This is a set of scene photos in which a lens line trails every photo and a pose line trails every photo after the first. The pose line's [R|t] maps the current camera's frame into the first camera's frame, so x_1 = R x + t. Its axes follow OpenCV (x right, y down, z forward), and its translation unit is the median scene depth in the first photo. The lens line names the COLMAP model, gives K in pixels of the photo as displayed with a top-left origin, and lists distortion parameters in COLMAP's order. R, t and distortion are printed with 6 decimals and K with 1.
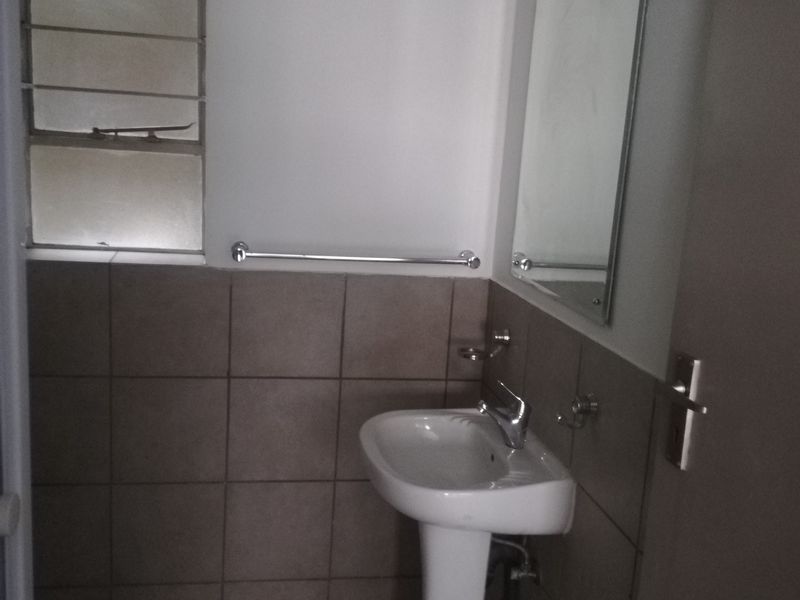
lens RADIAL K [[794.3, 0, 400.0], [0, 794.3, 300.0], [0, 0, 1]] dist [0.145813, -0.285015]
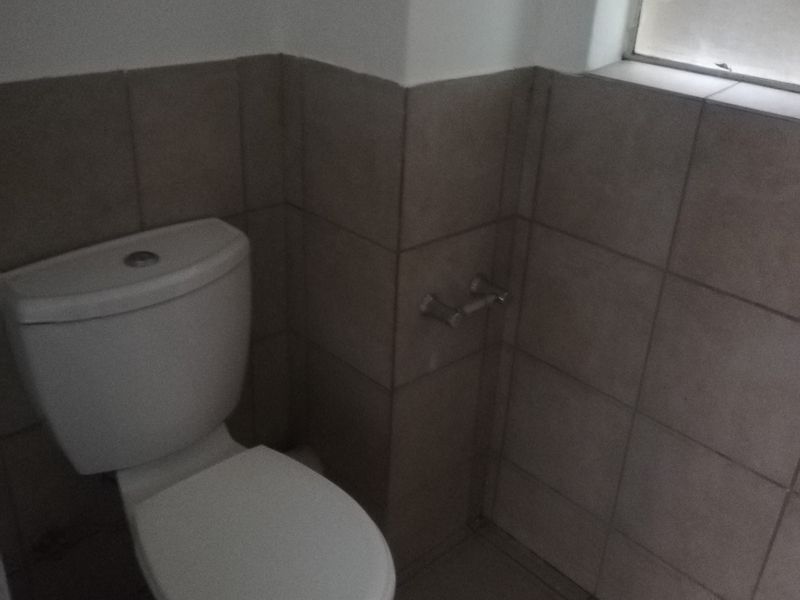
lens RADIAL K [[794.3, 0, 400.0], [0, 794.3, 300.0], [0, 0, 1]] dist [0.145813, -0.285015]
pose [[0.570059, 0.348007, -0.744261, 0.022519], [-0.183345, 0.936903, 0.297653, -0.040842], [0.800885, -0.033223, 0.597895, 0.415021]]
